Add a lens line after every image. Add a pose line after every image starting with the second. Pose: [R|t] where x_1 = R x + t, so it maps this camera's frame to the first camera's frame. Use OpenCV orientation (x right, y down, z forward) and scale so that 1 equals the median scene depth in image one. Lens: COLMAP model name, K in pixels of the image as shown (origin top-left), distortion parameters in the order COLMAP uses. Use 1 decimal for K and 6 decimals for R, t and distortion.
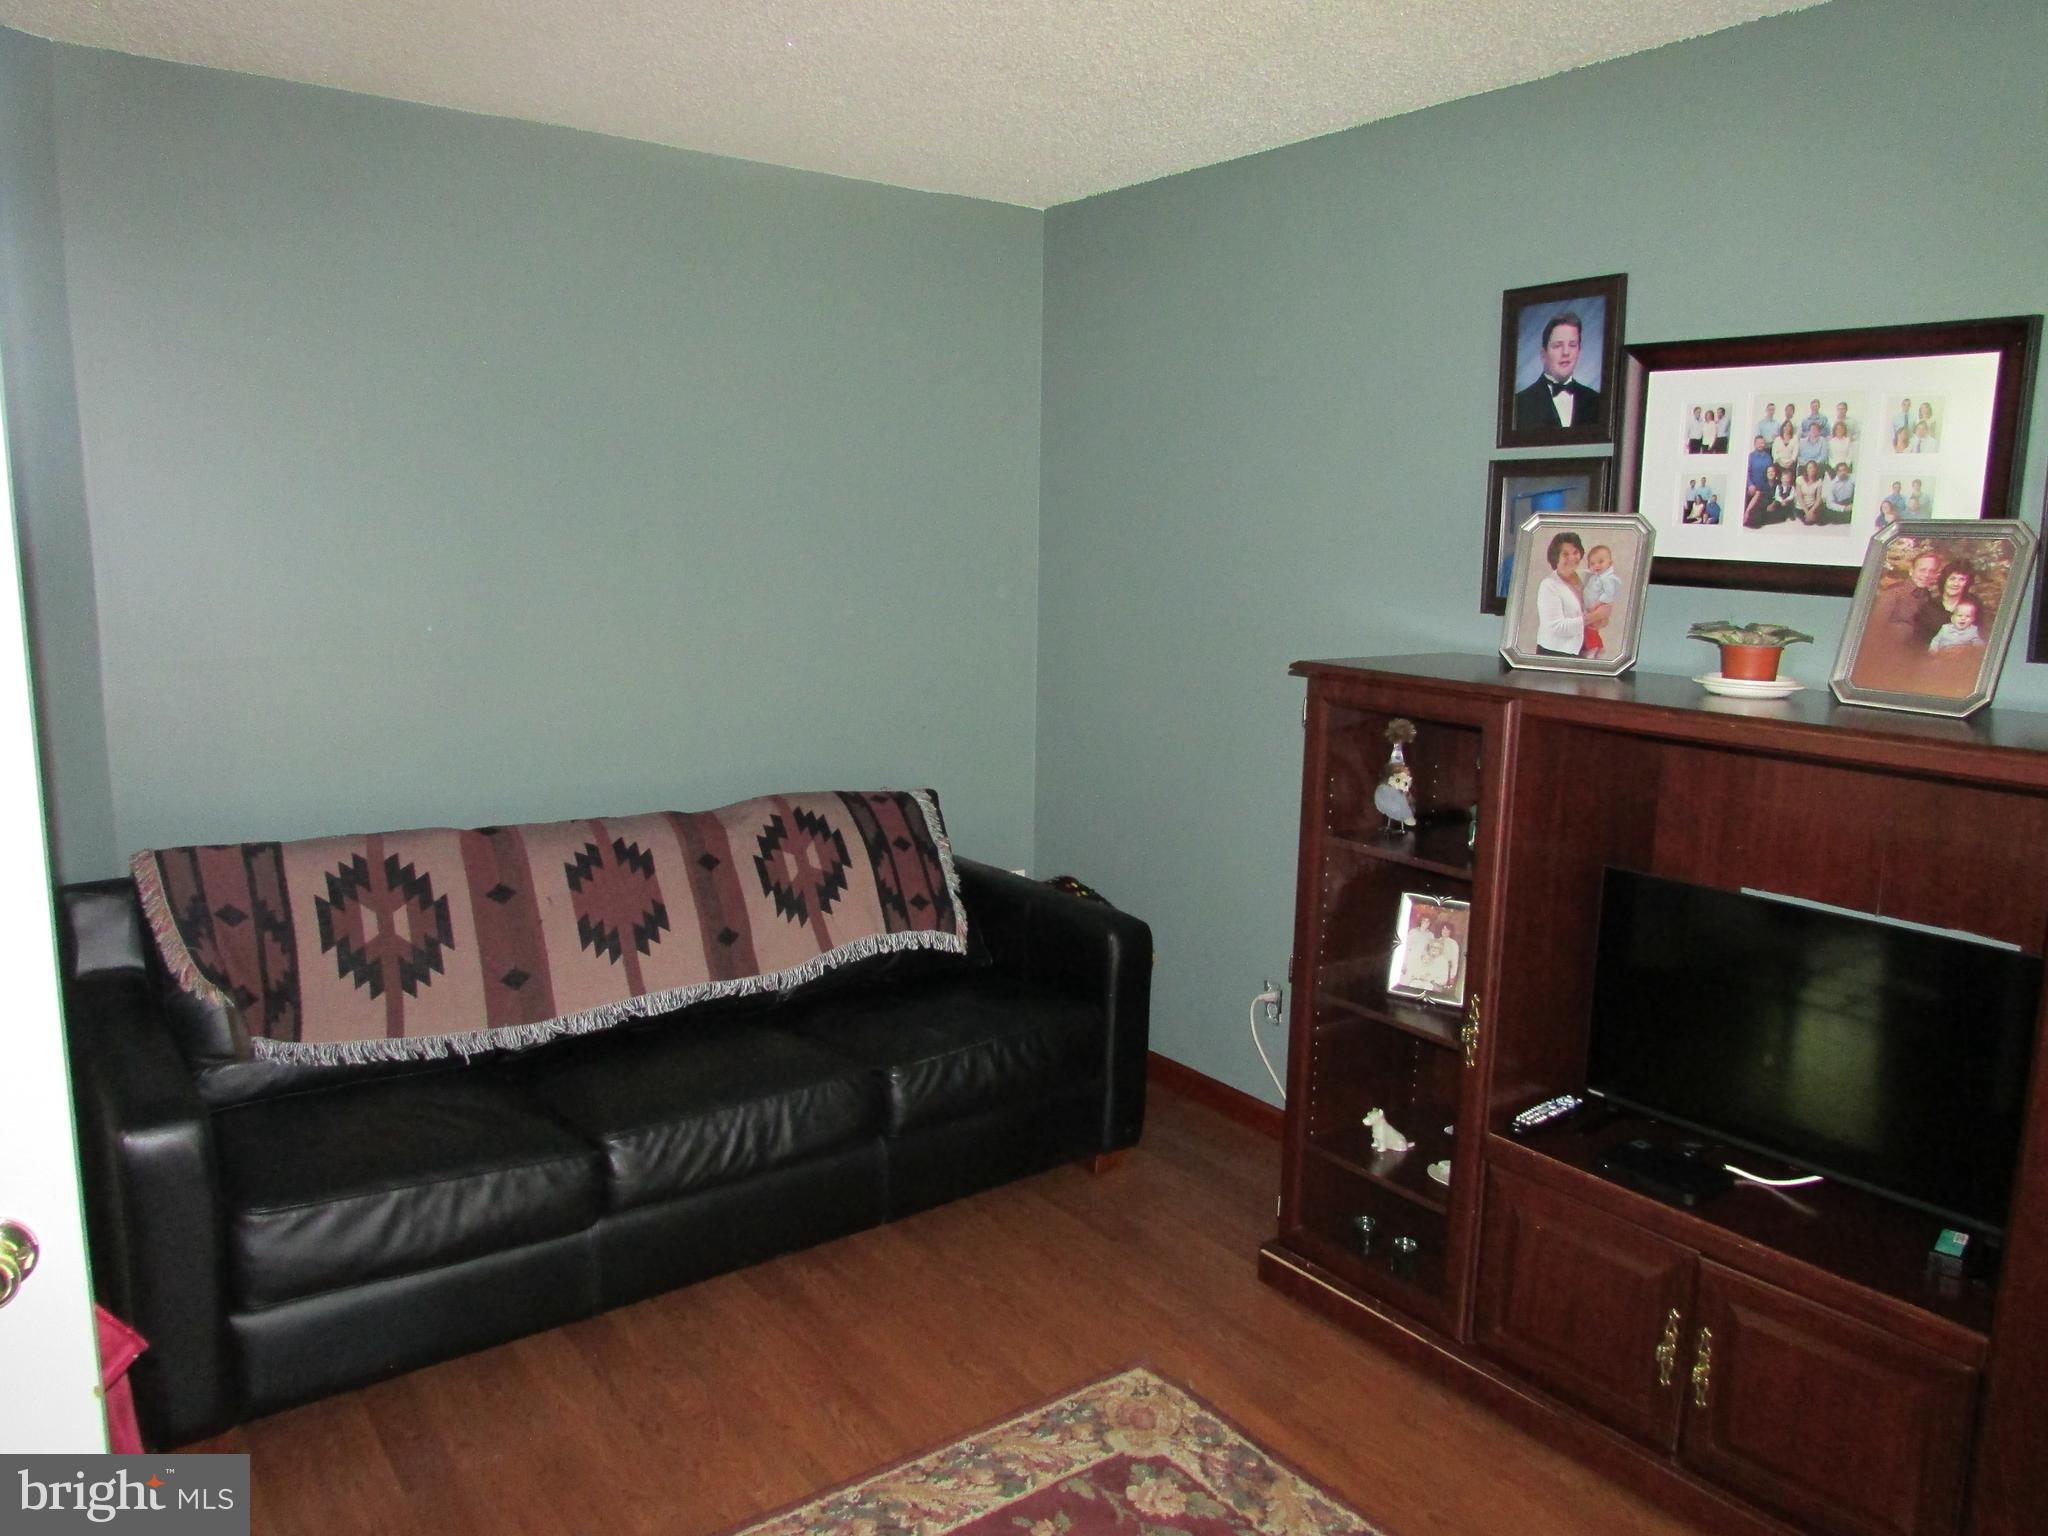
lens RADIAL K [[1463.8, 0, 1020.9], [0, 1463.8, 768.4], [0, 0, 1]] dist [-0.002576, -0.001993]
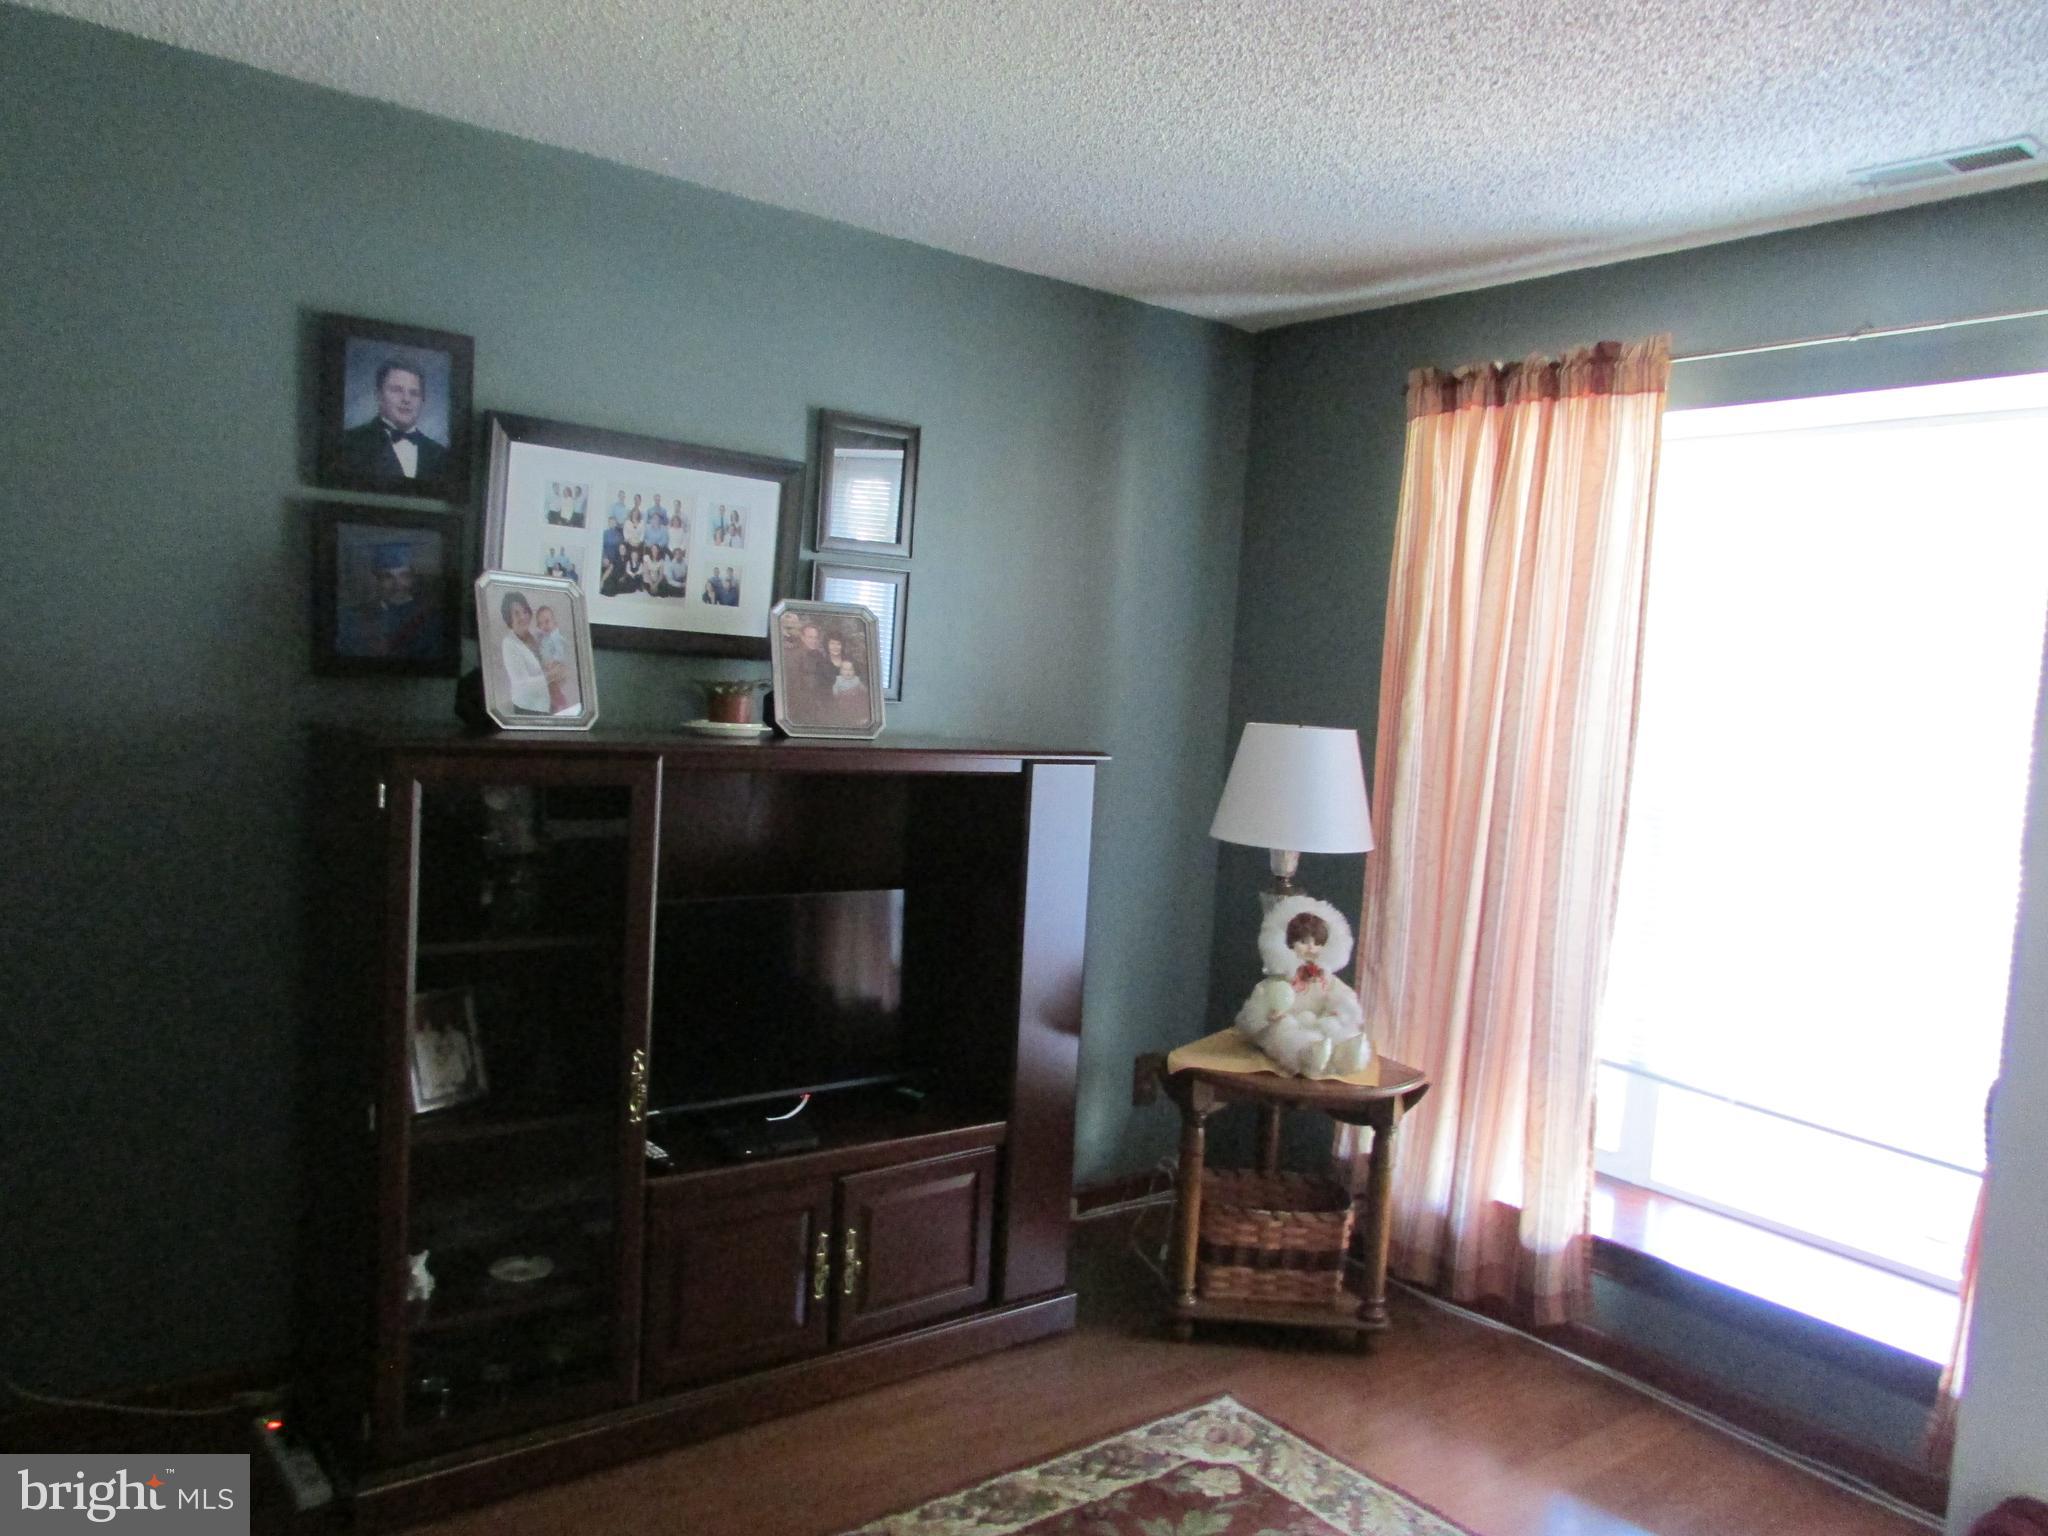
lens RADIAL K [[1463.8, 0, 1020.5], [0, 1463.8, 772.7], [0, 0, 1]] dist [-0.002576, -0.001993]
pose [[-0.019172, -0.085960, 0.996114, -0.673490], [0.110002, 0.990068, 0.087555, -0.092765], [-0.993746, 0.111253, -0.009526, 0.713171]]
